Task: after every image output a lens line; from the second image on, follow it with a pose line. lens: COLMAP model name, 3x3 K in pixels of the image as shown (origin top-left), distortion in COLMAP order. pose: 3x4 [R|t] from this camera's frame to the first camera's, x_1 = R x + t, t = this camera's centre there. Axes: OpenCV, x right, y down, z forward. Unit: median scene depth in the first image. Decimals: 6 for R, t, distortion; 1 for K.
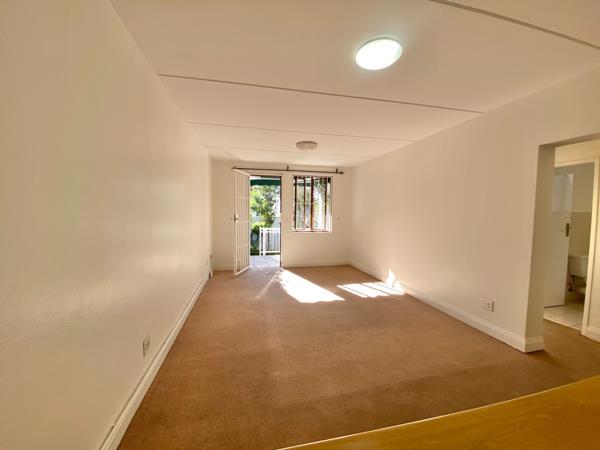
lens RADIAL K [[238.8, 0, 300.0], [0, 238.8, 225.0], [0, 0, 1]] dist [0.000253, -0.000210]
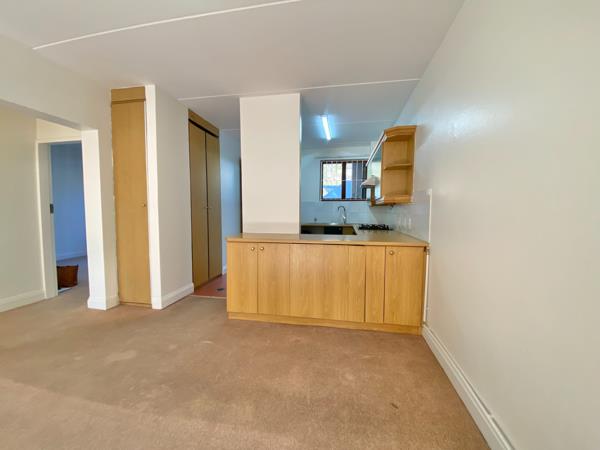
lens RADIAL K [[238.8, 0, 300.0], [0, 238.8, 225.0], [0, 0, 1]] dist [0.000253, -0.000210]
pose [[-0.916196, -0.036362, 0.399078, -0.100251], [0.009642, 0.993586, 0.112668, 0.010070], [-0.400615, 0.107074, -0.909969, 0.433764]]
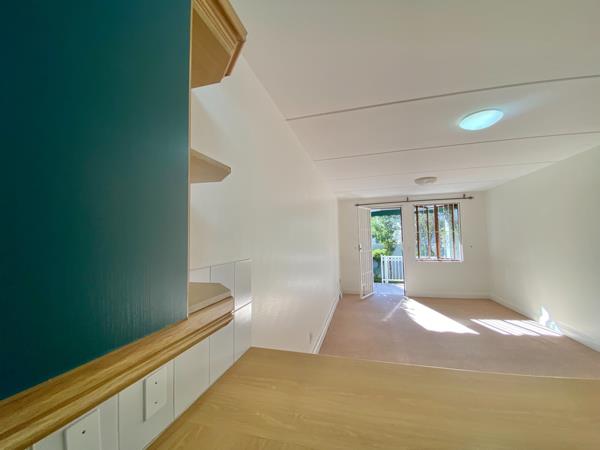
lens RADIAL K [[238.8, 0, 300.0], [0, 238.8, 225.0], [0, 0, 1]] dist [0.000253, -0.000210]
pose [[0.884740, -0.055394, -0.462781, 0.011029], [0.003618, 0.993699, -0.112026, -0.009934], [0.466070, 0.097440, 0.879366, -0.140016]]
